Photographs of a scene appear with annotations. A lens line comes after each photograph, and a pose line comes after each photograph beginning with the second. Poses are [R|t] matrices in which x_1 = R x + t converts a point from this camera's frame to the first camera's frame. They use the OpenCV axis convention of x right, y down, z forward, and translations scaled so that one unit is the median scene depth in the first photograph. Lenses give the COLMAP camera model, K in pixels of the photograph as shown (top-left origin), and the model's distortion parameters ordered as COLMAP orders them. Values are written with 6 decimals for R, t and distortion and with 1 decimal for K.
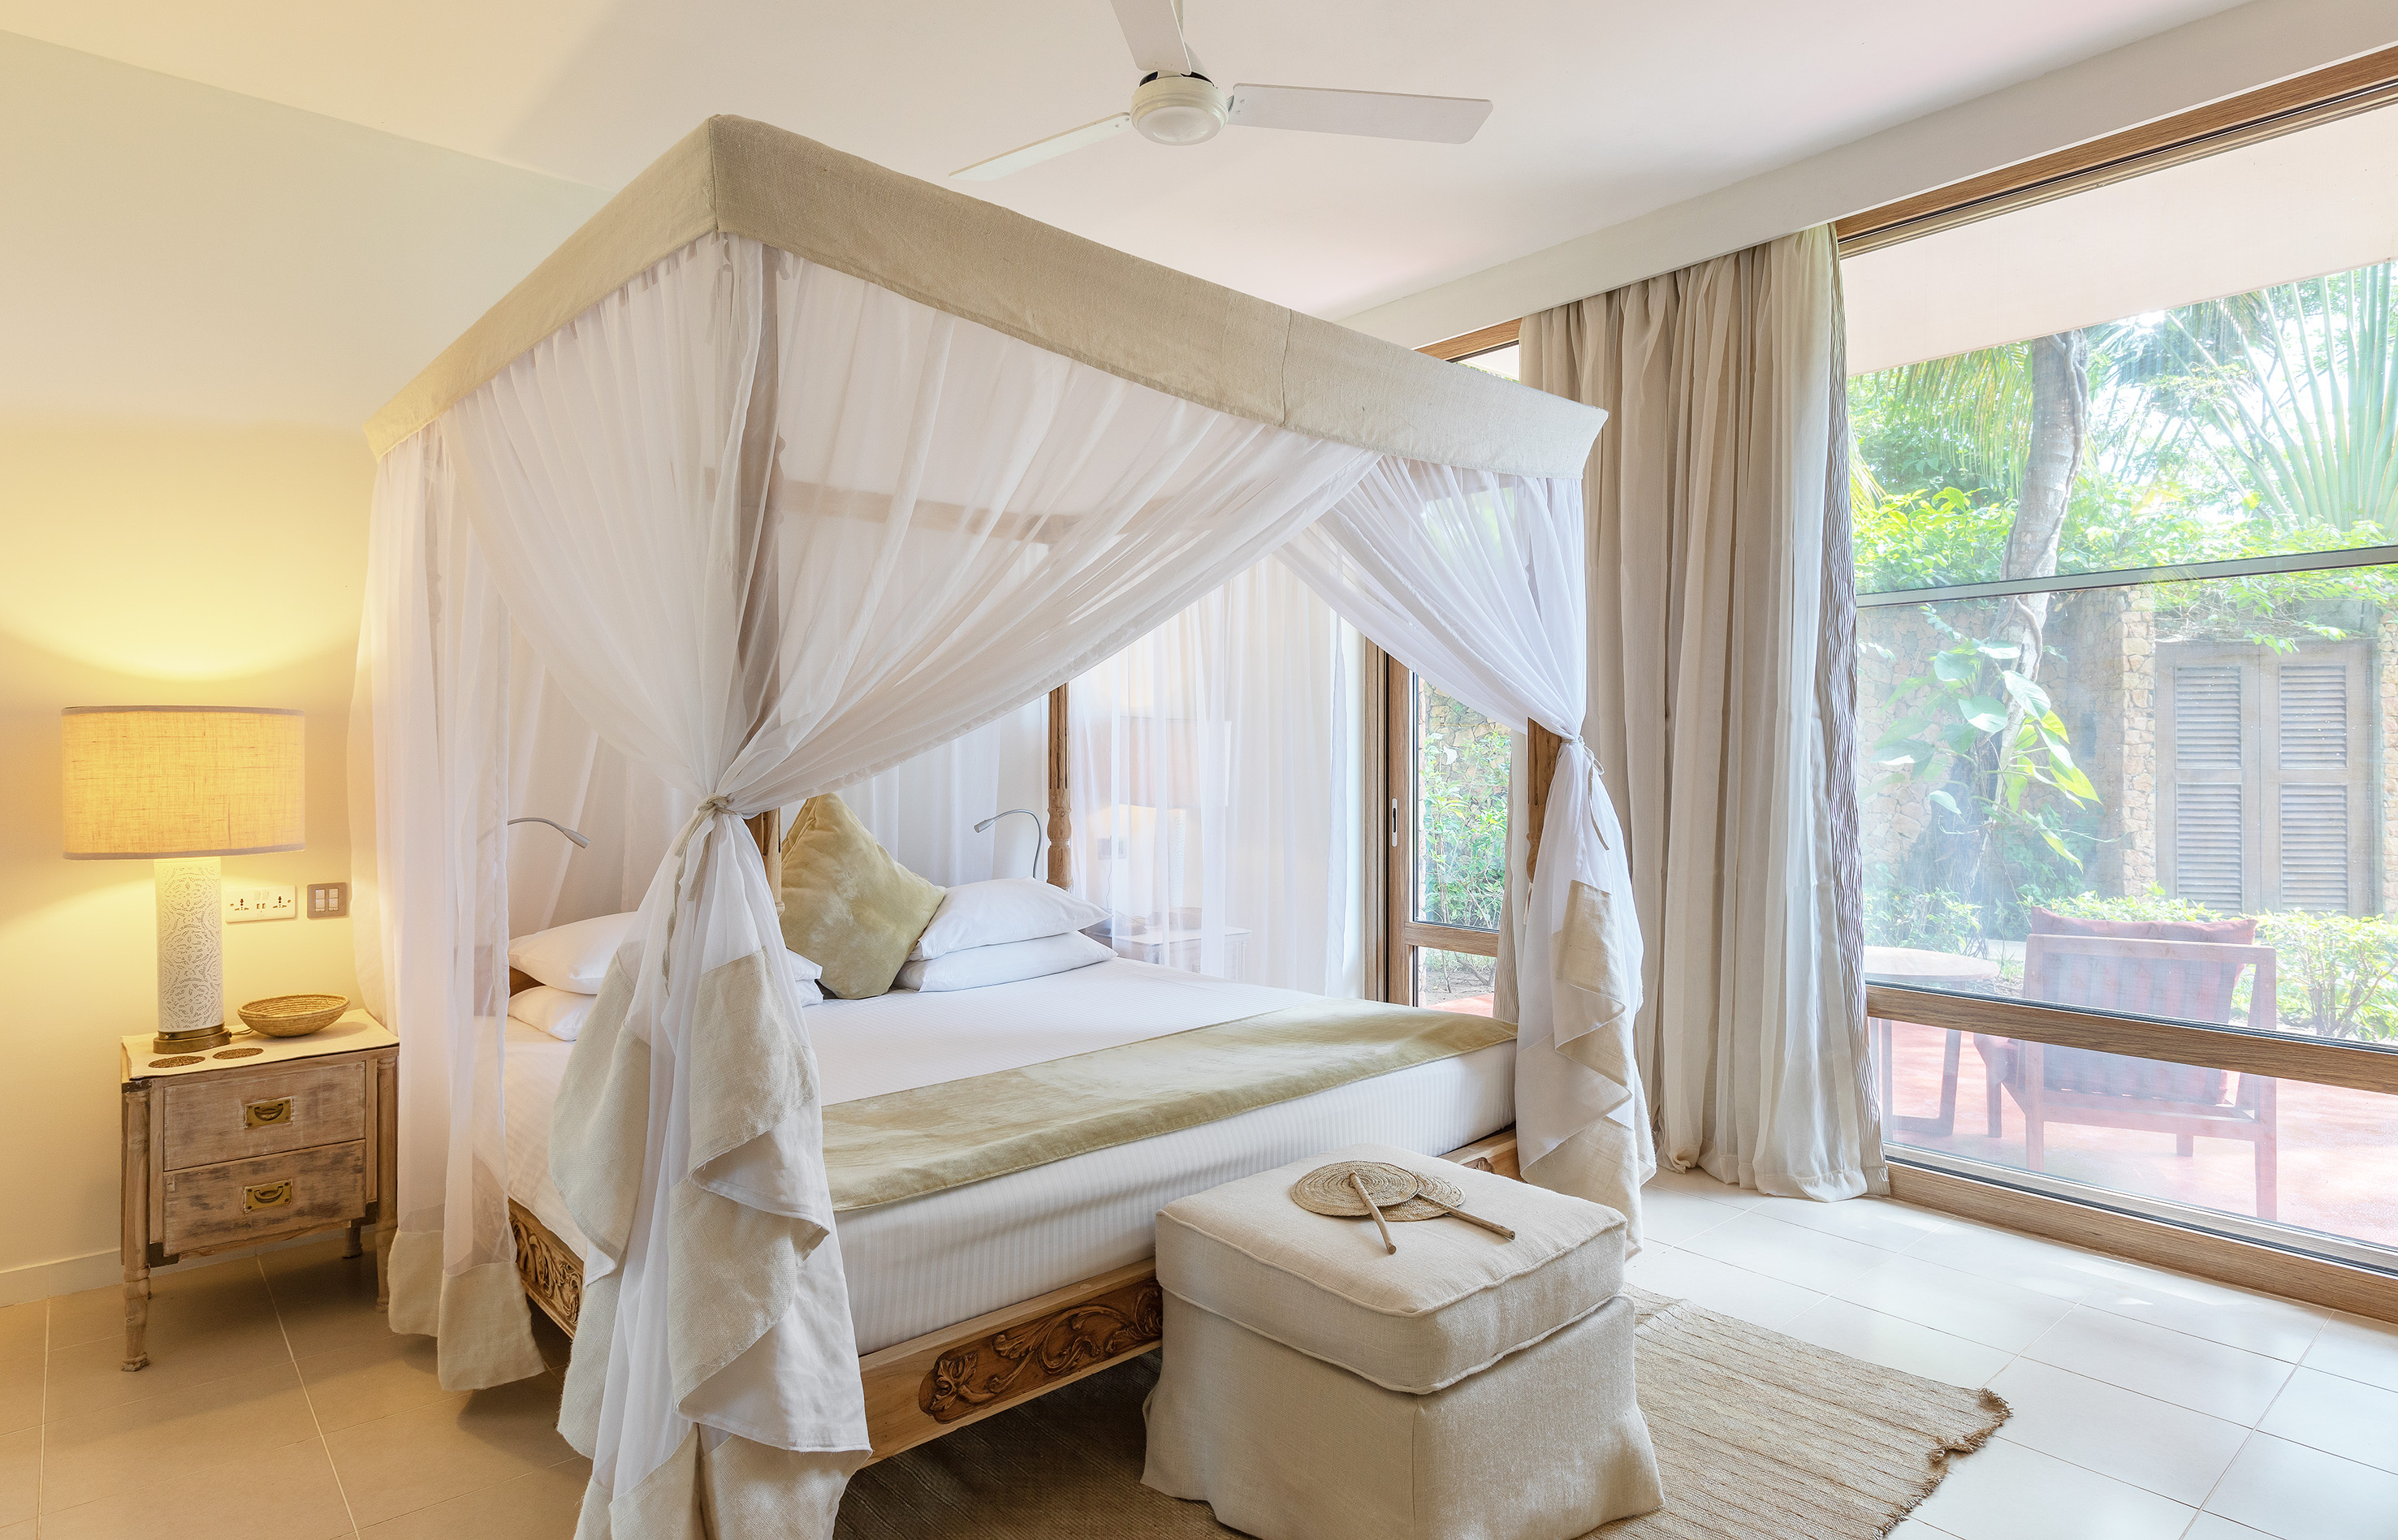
lens RADIAL K [[1291.9, 0, 1178.2], [0, 1291.9, 733.6], [0, 0, 1]] dist [-0.001500, -0.000859]
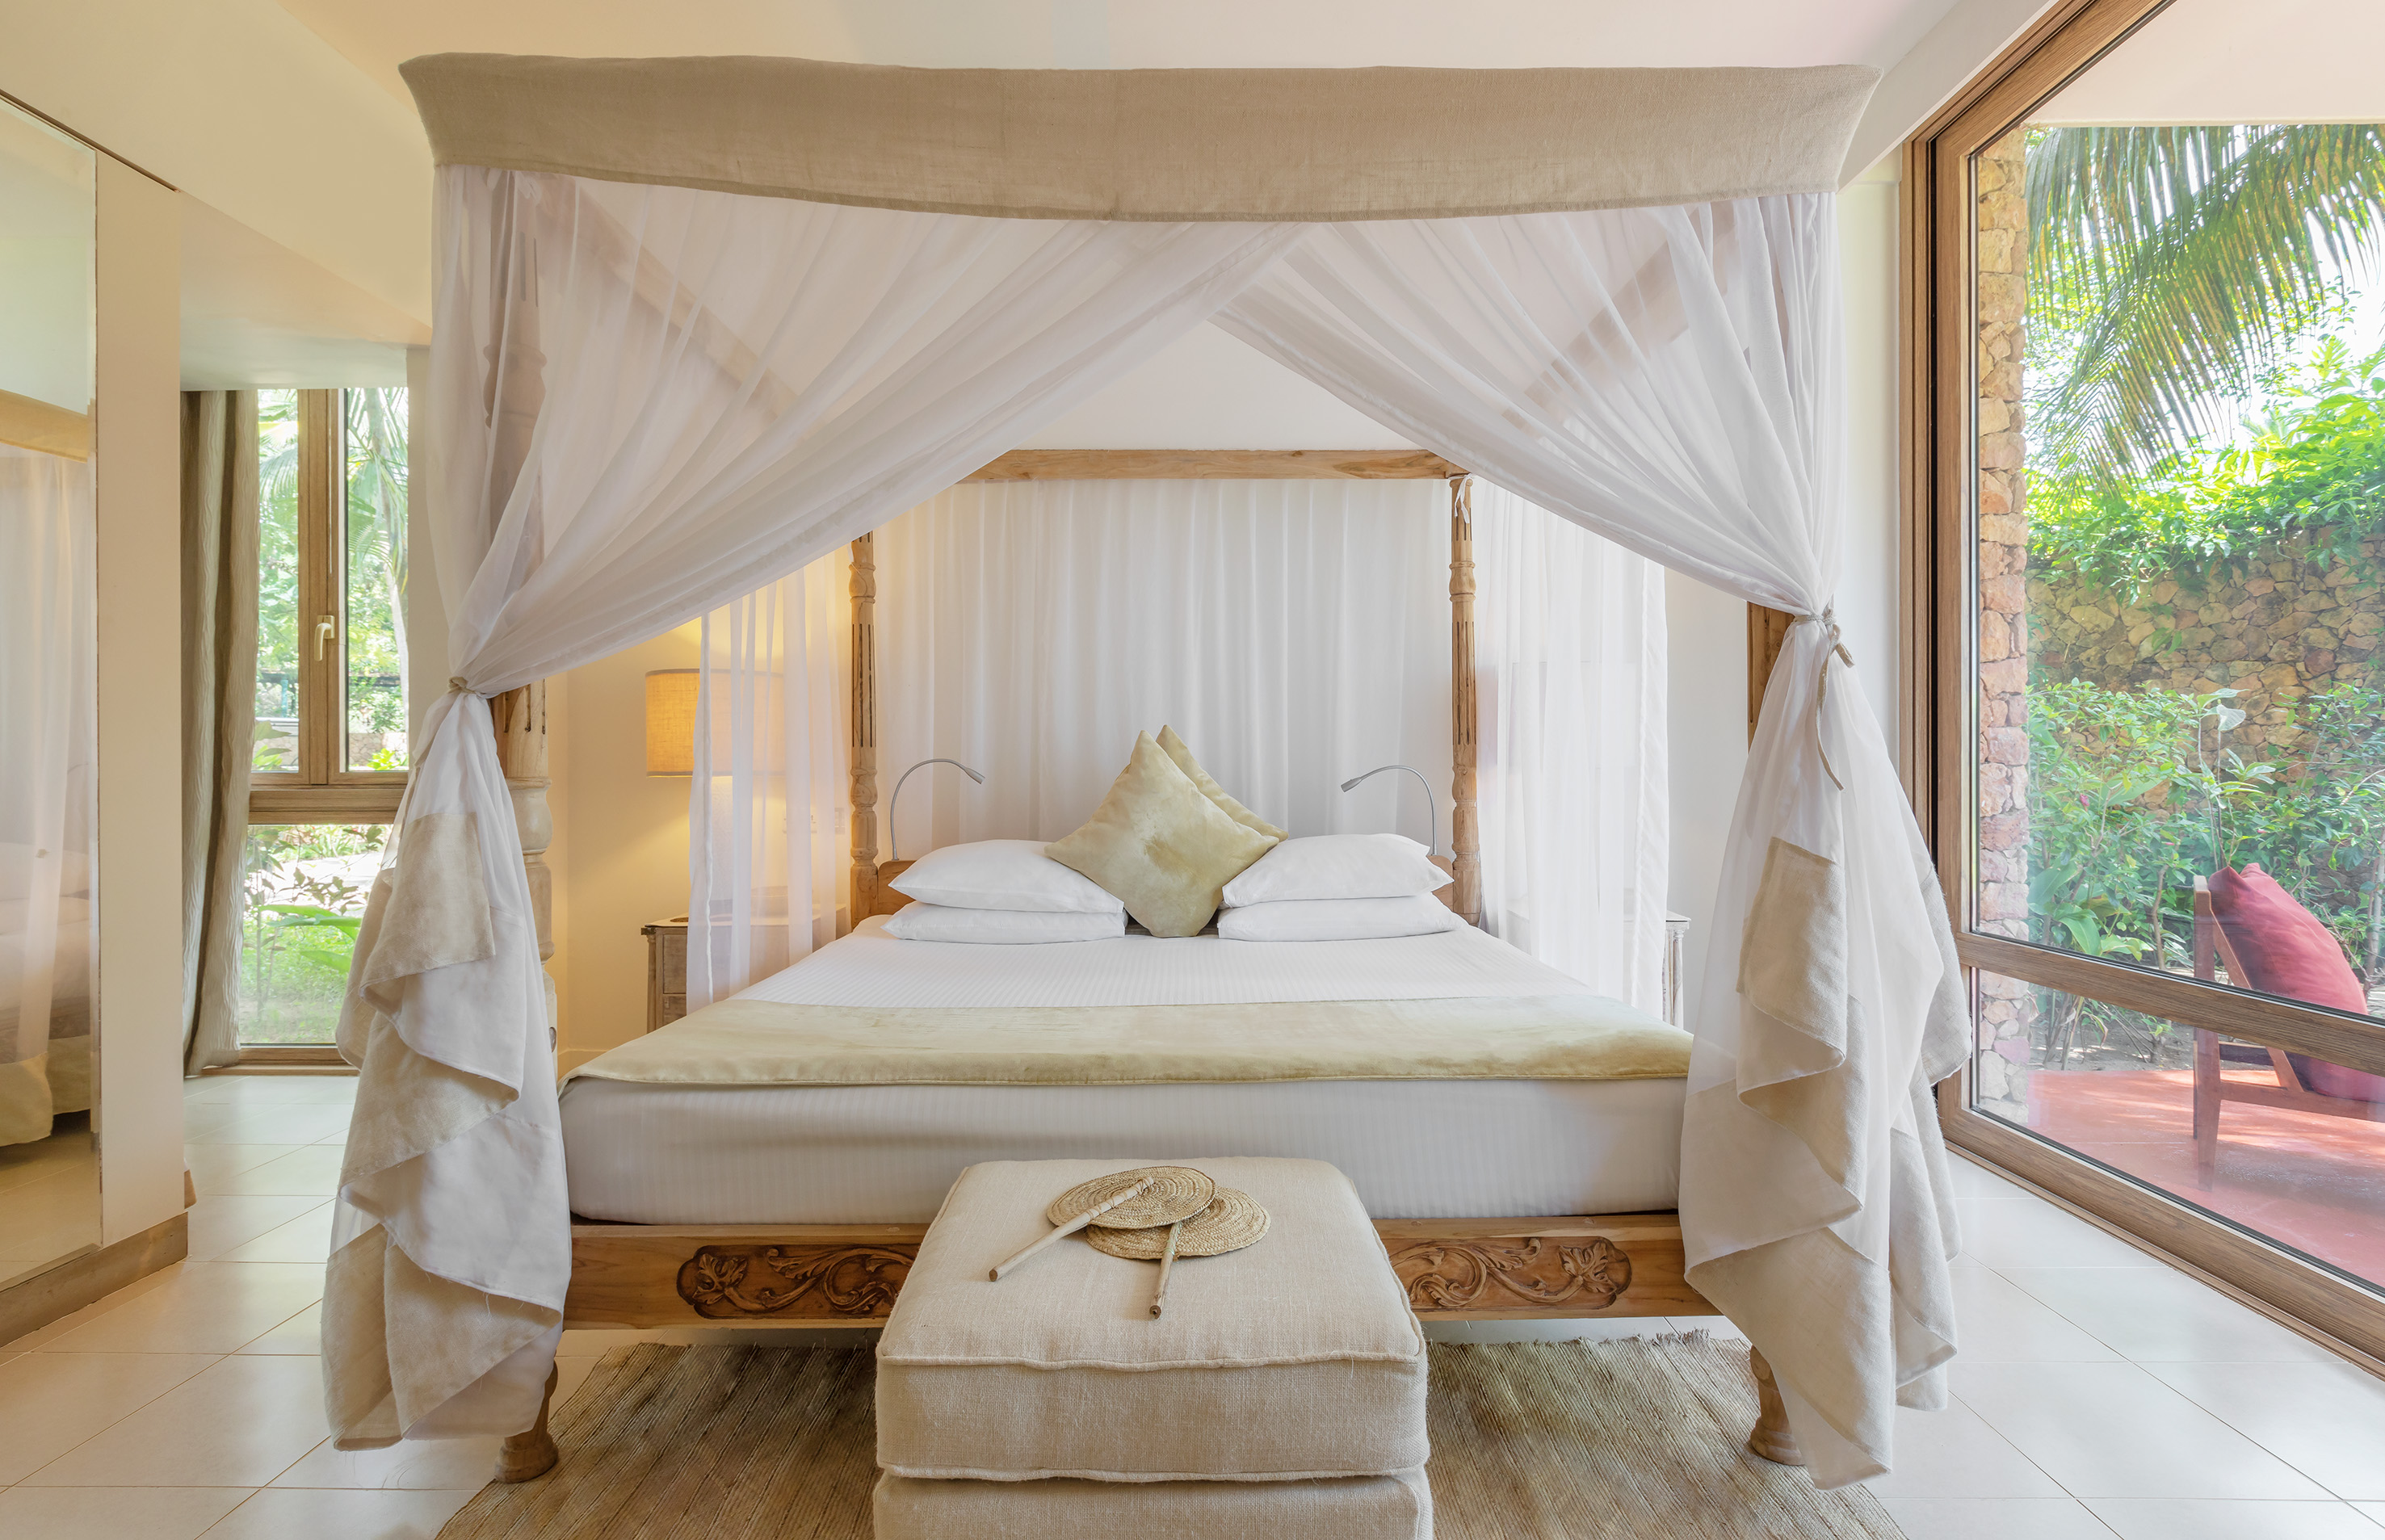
lens RADIAL K [[1164.4, 0, 1190.6], [0, 1164.4, 758.5], [0, 0, 1]] dist [0.000113, -0.000092]
pose [[0.750617, 0.000673, -0.660737, 0.407666], [0.006595, 0.999942, 0.008511, 0.059899], [0.660704, -0.010746, 0.750569, 0.344429]]
